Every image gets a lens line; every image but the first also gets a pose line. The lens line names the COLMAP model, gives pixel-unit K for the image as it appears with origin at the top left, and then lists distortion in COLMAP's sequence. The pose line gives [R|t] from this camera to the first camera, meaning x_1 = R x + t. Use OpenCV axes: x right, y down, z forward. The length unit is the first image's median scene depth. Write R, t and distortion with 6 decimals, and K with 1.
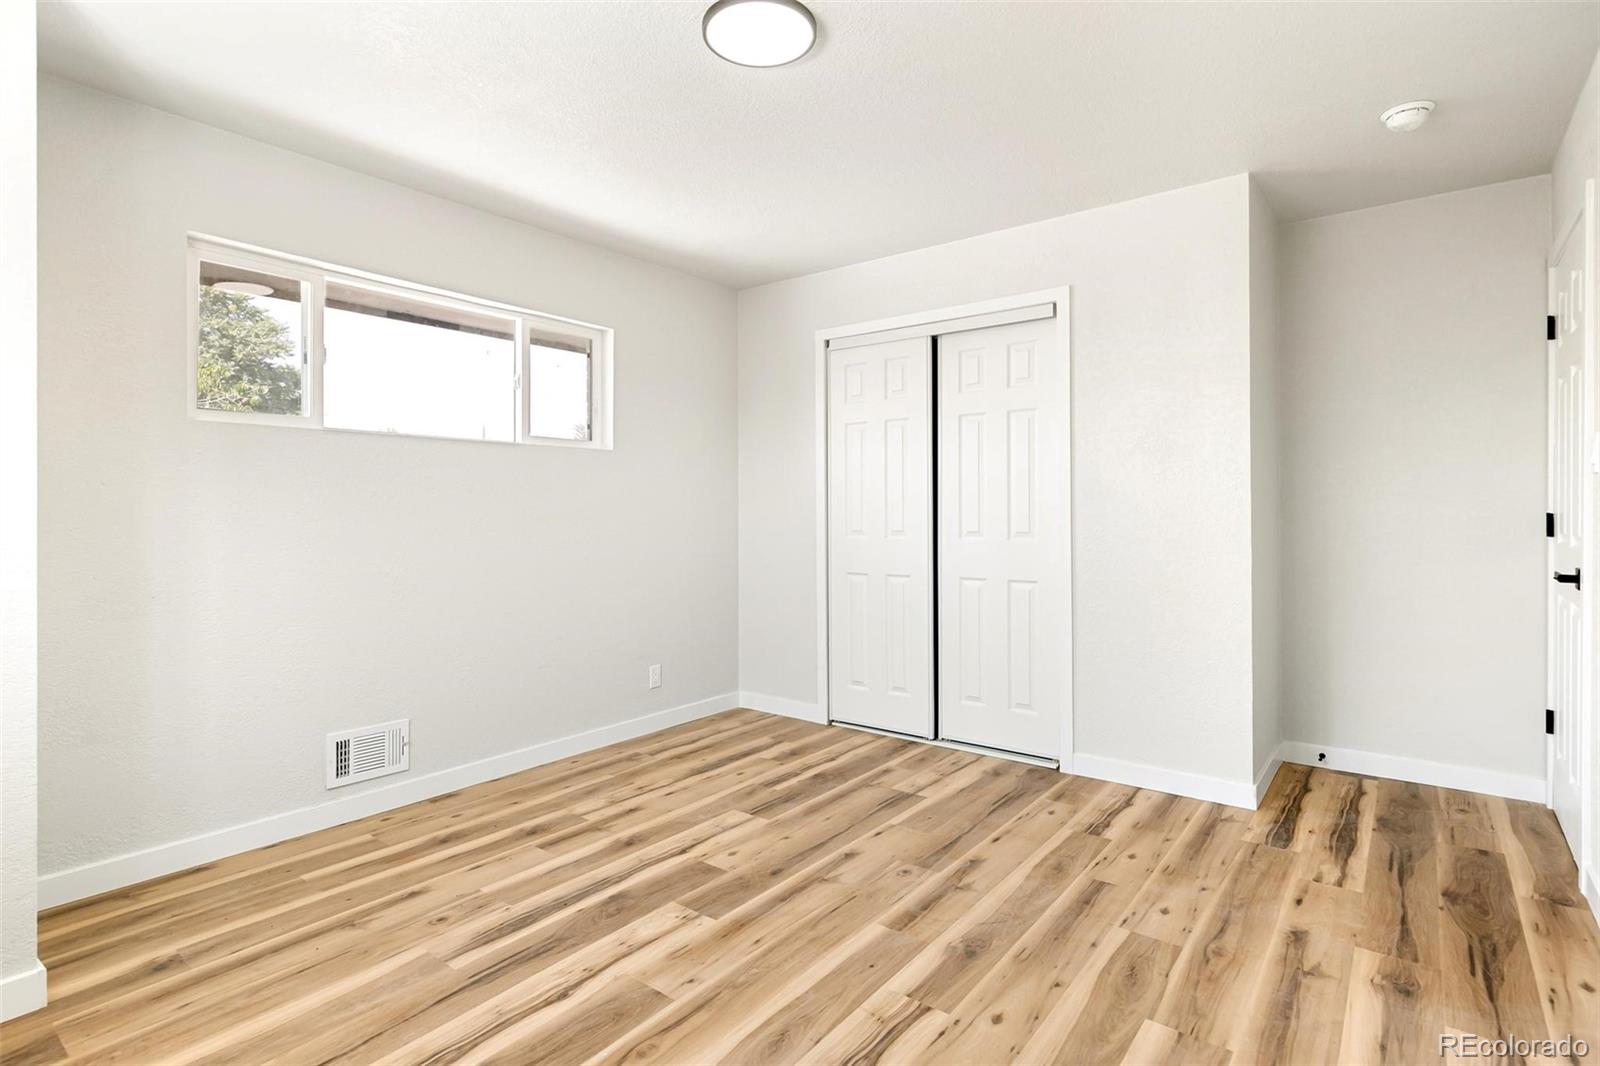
lens RADIAL K [[807.5, 0, 803.0], [0, 807.5, 524.3], [0, 0, 1]] dist [0.003155, -0.001601]
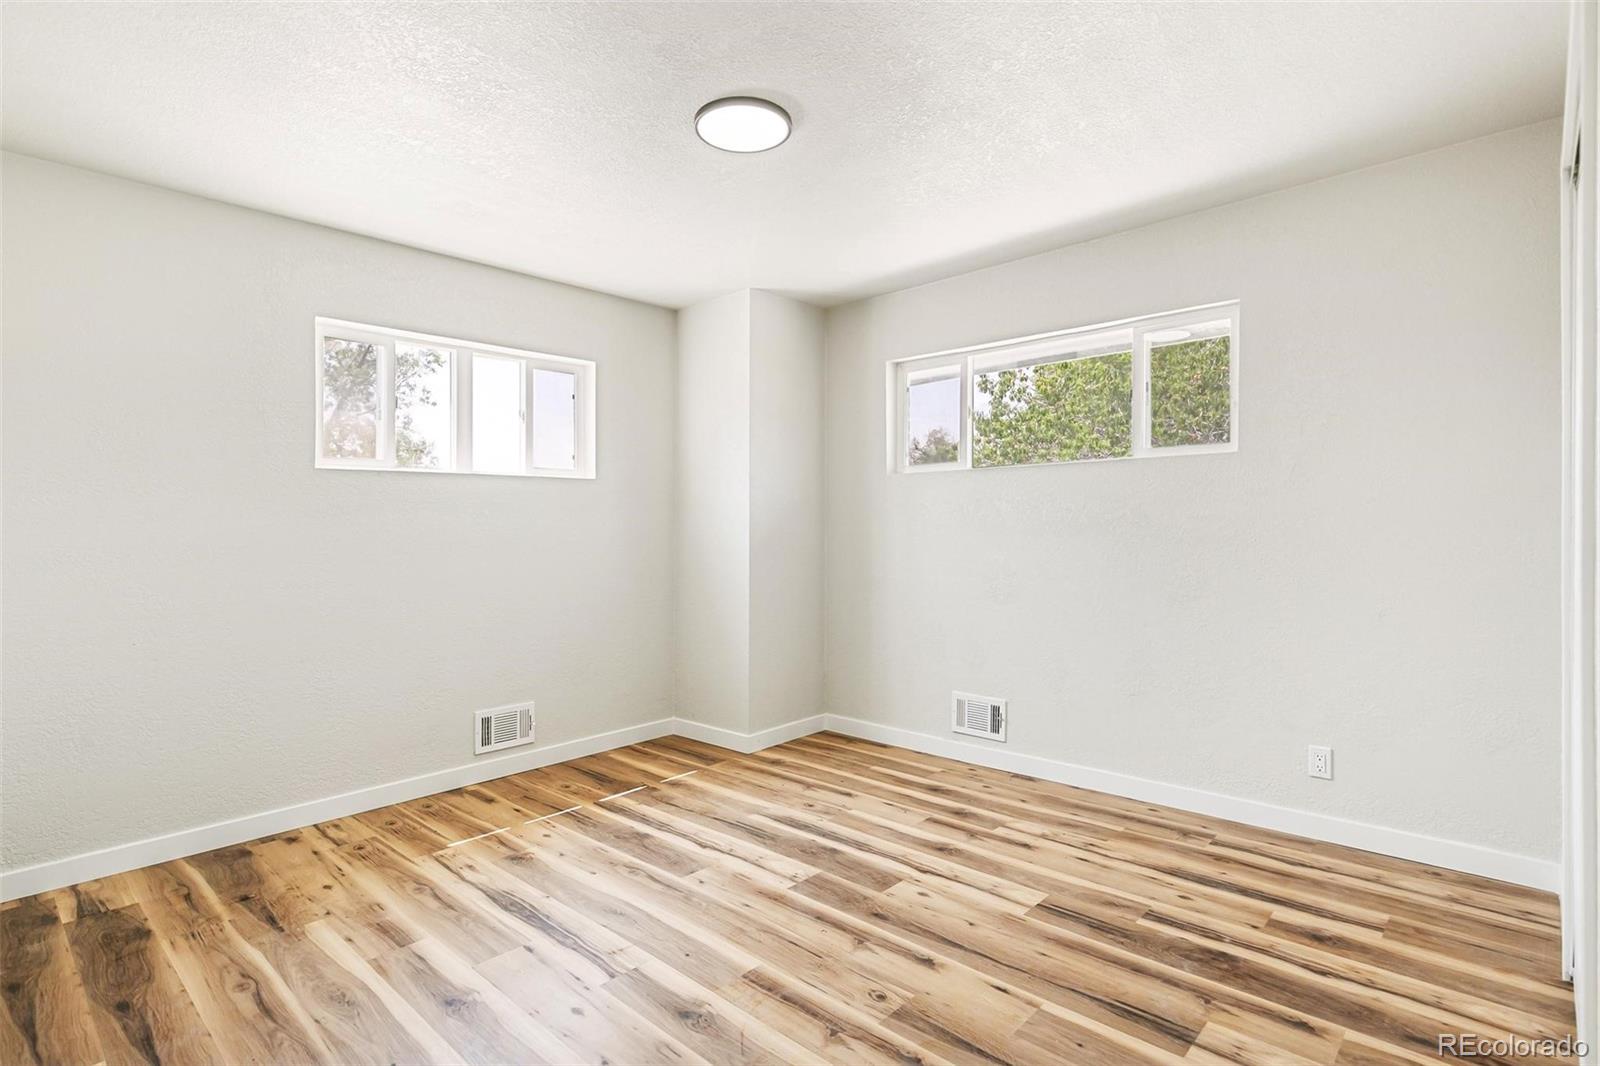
lens RADIAL K [[807.5, 0, 802.8], [0, 807.5, 530.7], [0, 0, 1]] dist [0.003155, -0.001601]
pose [[-0.102177, 0.010063, -0.994715, 0.835212], [-0.006817, 0.999918, 0.010816, -0.027331], [0.994743, 0.007886, -0.102101, 0.919541]]
